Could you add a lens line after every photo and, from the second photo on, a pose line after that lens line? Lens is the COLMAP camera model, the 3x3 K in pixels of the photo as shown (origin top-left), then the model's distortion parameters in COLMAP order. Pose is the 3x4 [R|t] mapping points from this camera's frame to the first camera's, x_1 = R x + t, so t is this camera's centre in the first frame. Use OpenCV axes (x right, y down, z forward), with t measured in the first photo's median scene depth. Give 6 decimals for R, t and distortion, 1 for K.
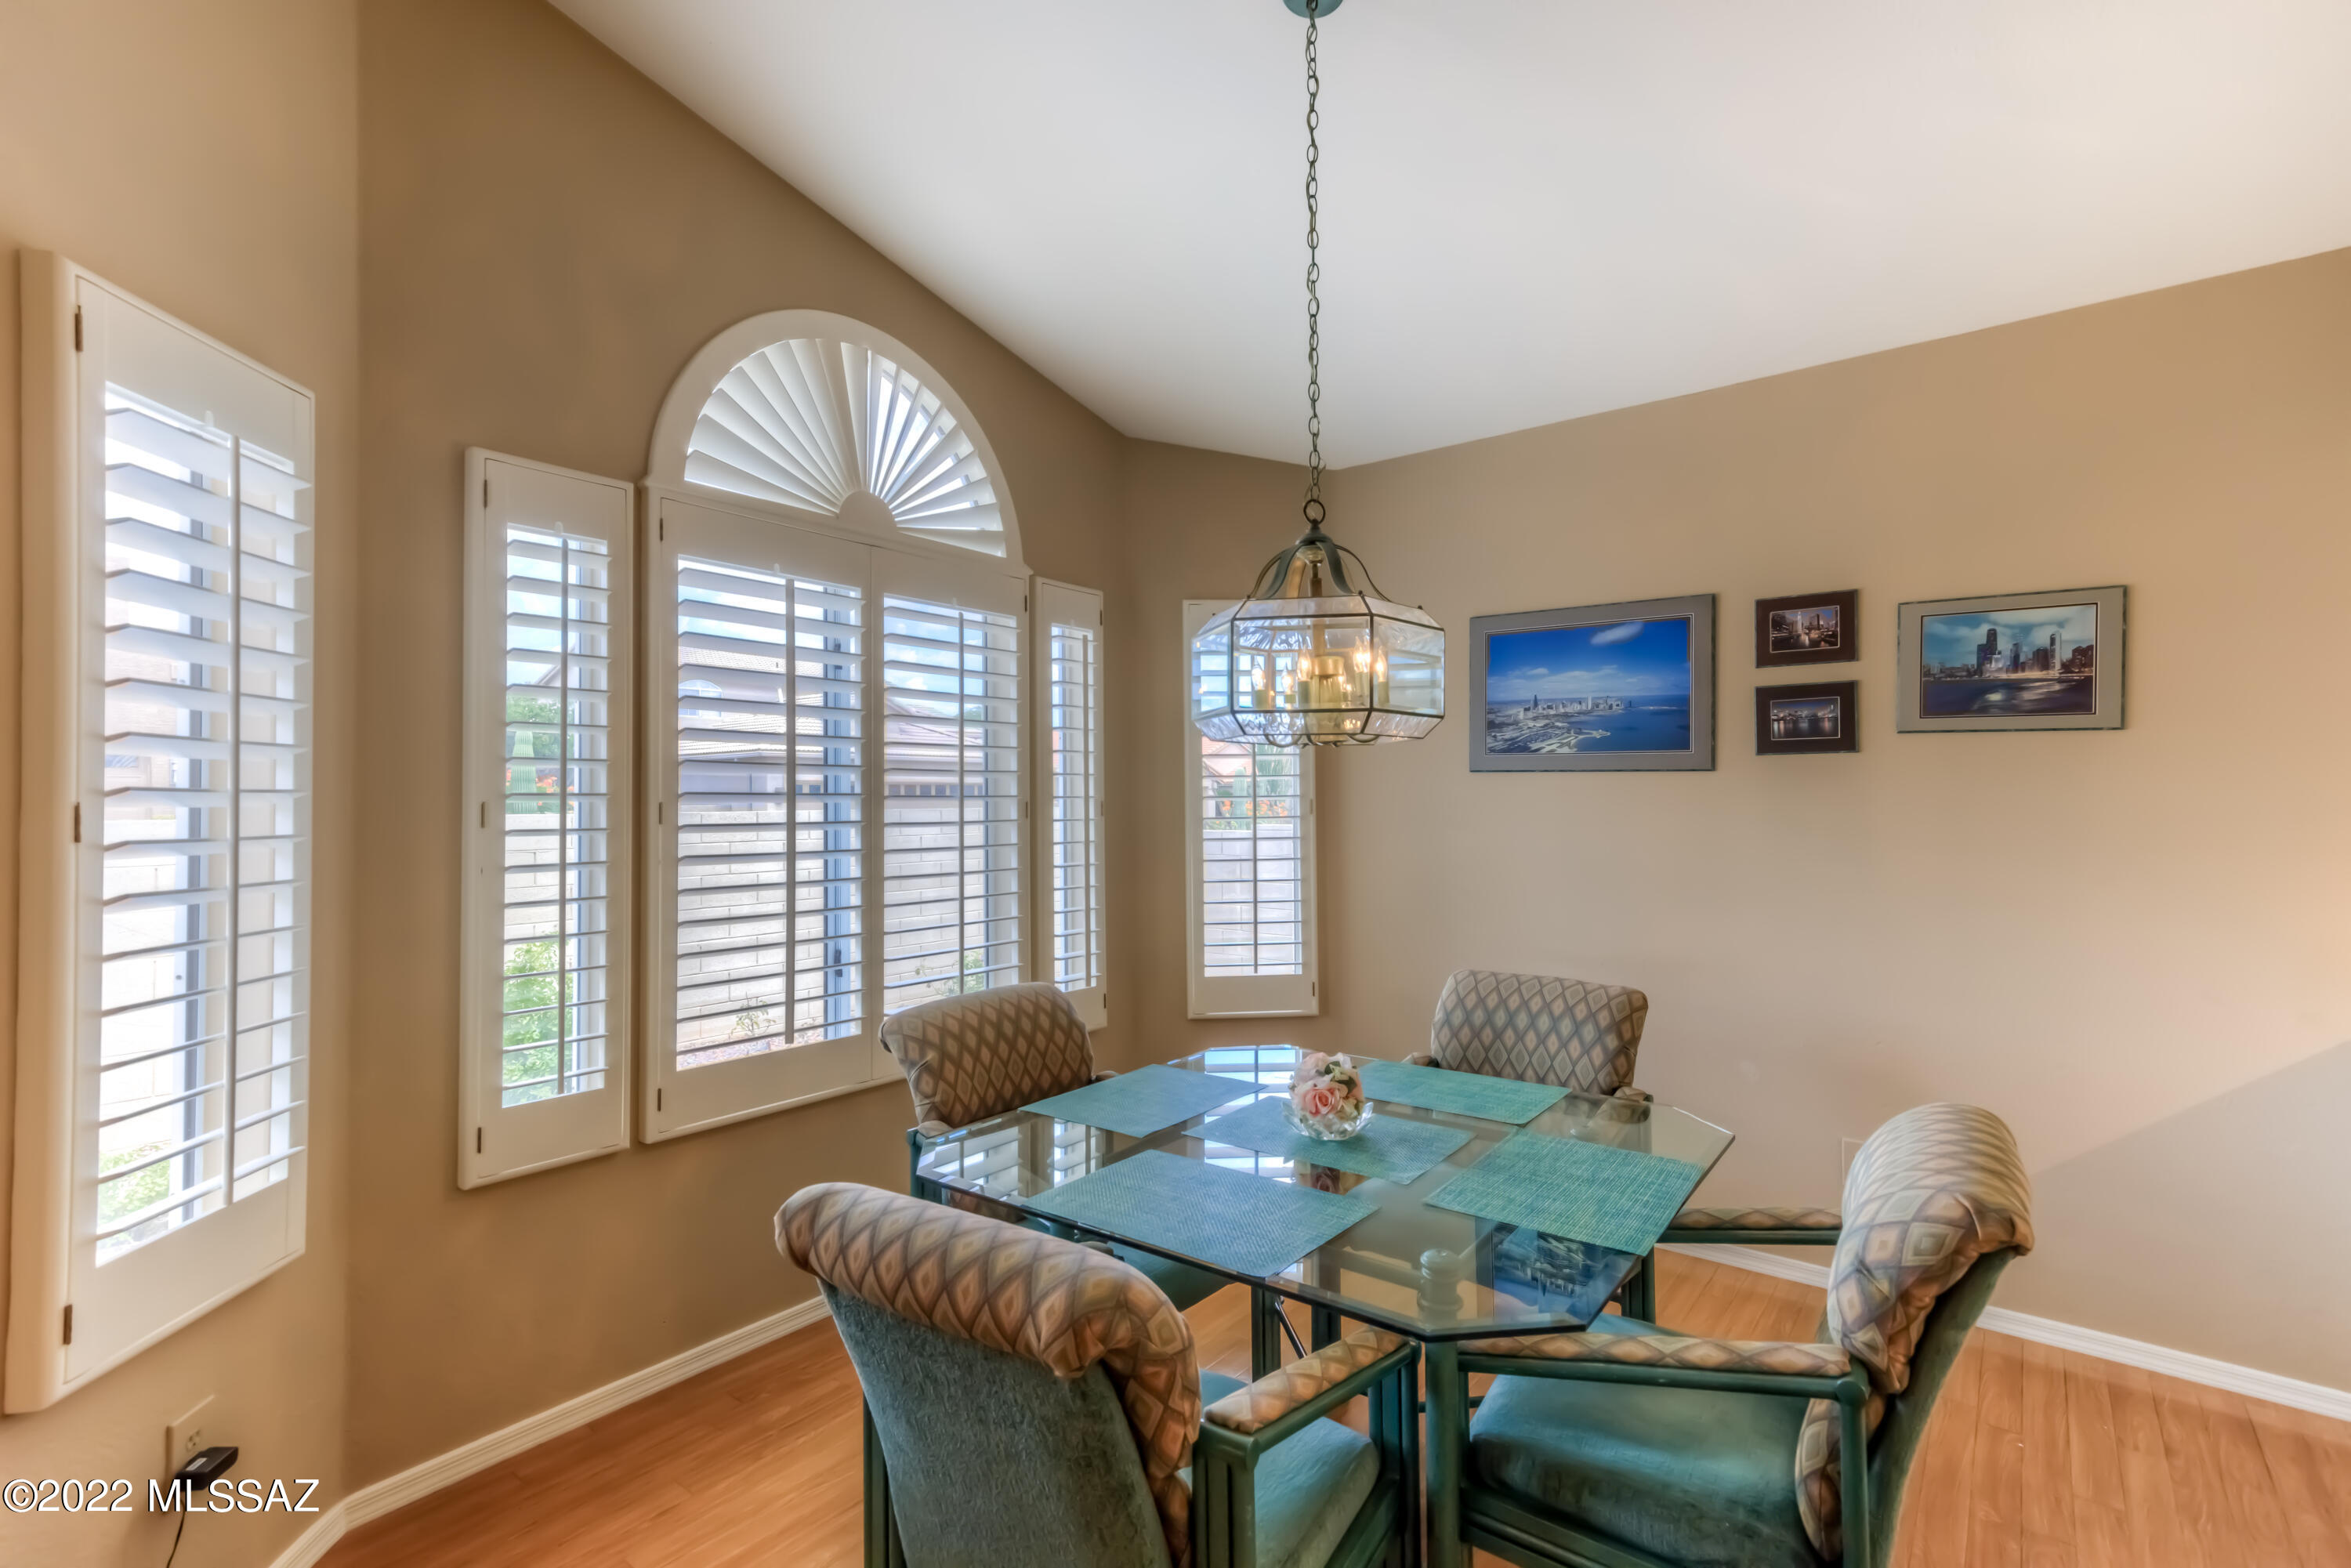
lens RADIAL K [[1079.7, 0, 1161.6], [0, 1079.7, 794.1], [0, 0, 1]] dist [0.021080, 0.001842]
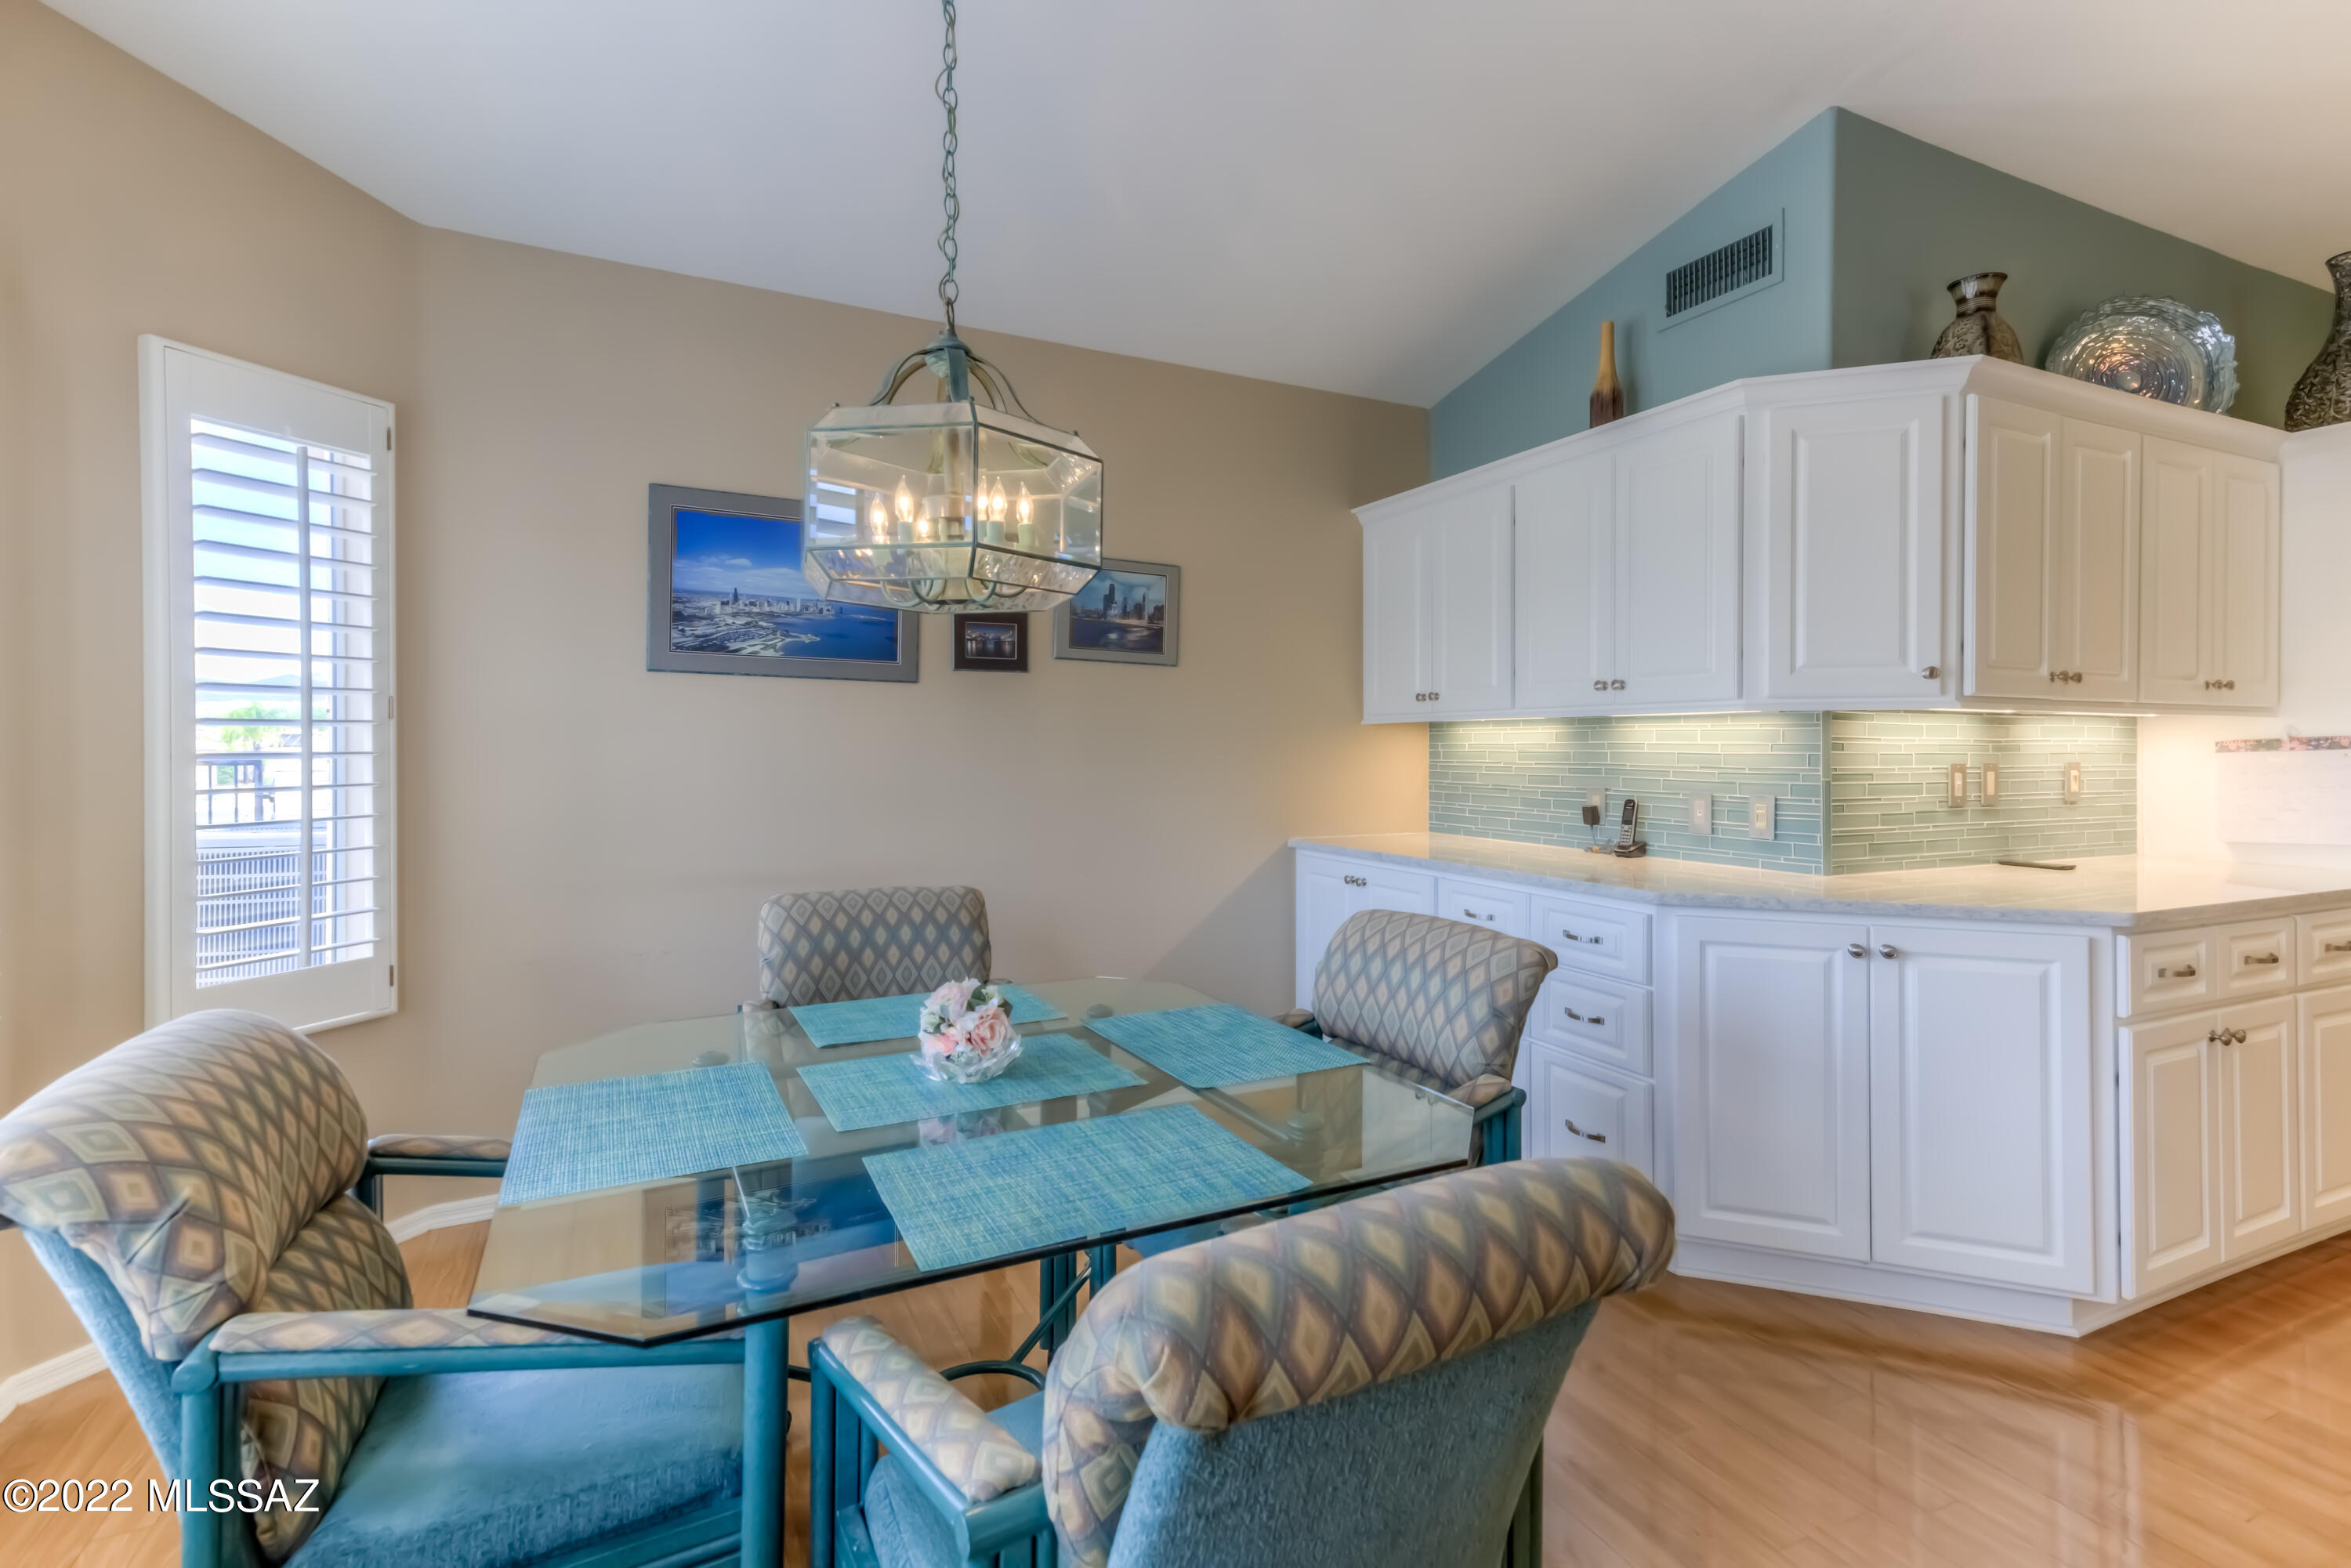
lens RADIAL K [[1079.7, 0, 1178.6], [0, 1079.7, 755.4], [0, 0, 1]] dist [0.021080, 0.001842]
pose [[0.437918, -0.000516, 0.899015, -0.345418], [-0.008898, 0.999948, 0.004909, 0.044387], [-0.898971, -0.010149, 0.437890, 0.337179]]
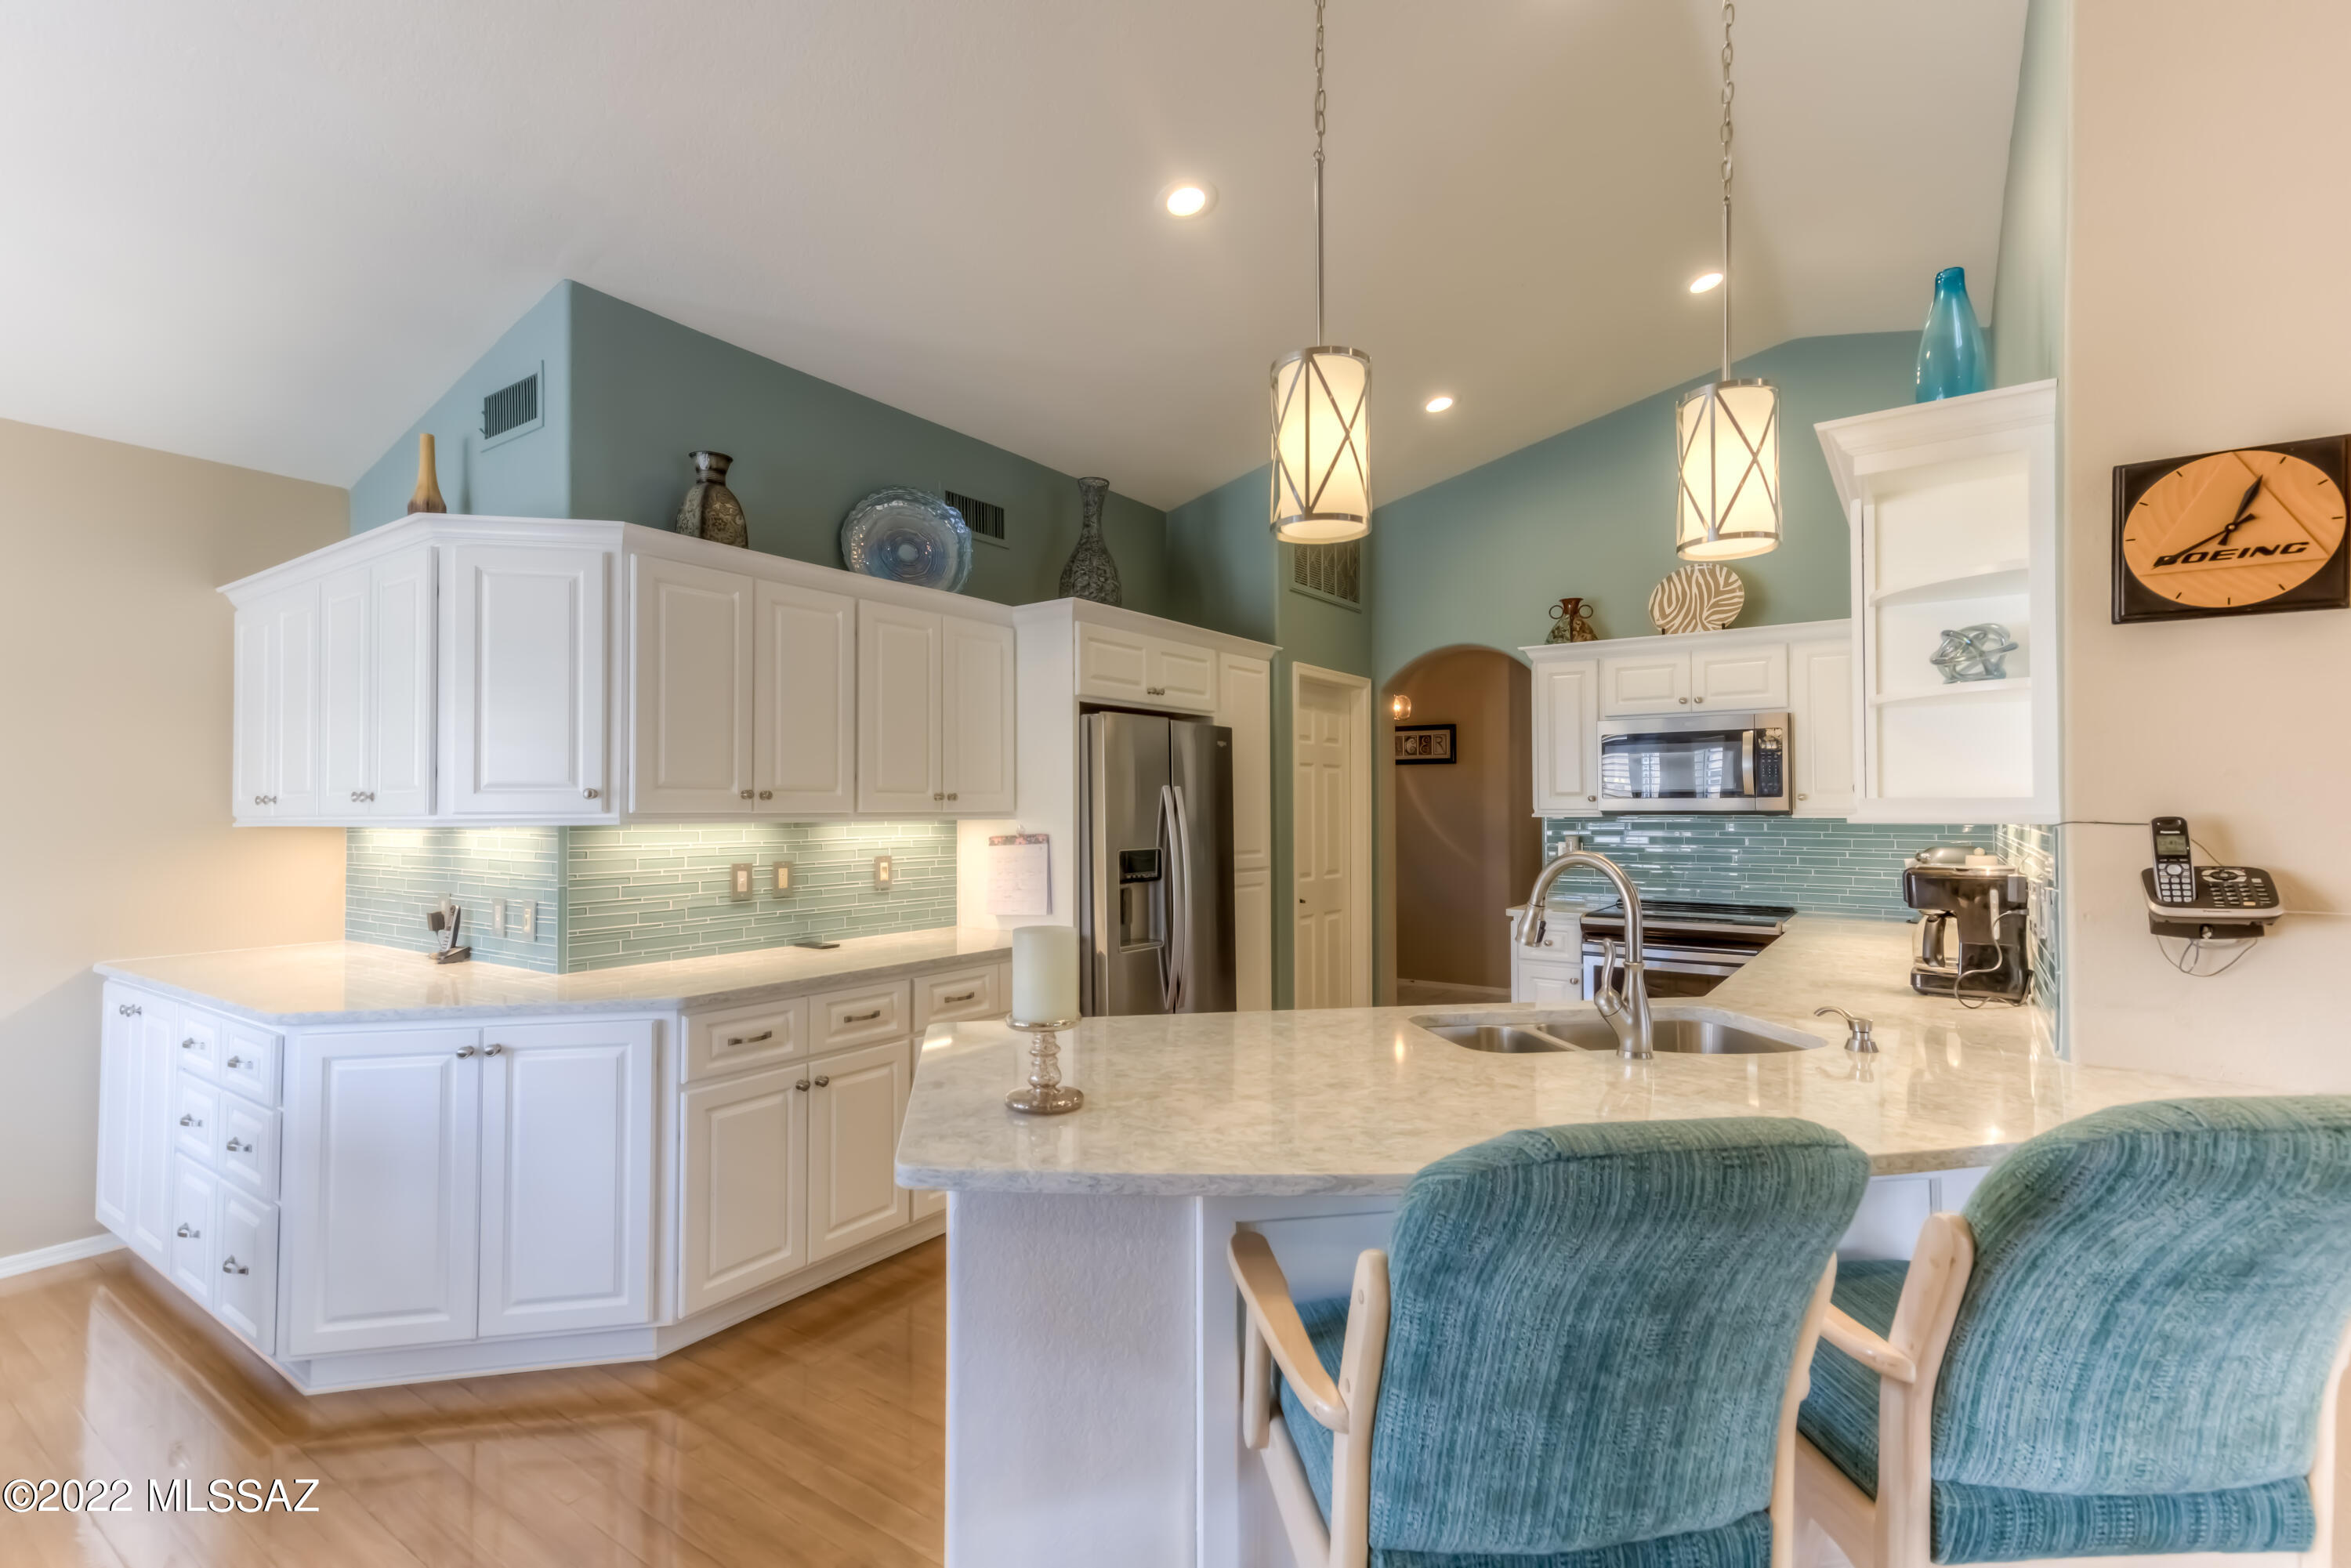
lens RADIAL K [[1079.7, 0, 1171.9], [0, 1079.7, 788.5], [0, 0, 1]] dist [0.021080, 0.001842]
pose [[-0.050631, 0.027153, 0.998348, -0.313304], [0.001666, 0.999631, -0.027103, 0.002078], [-0.998716, 0.000291, -0.050657, -0.275225]]
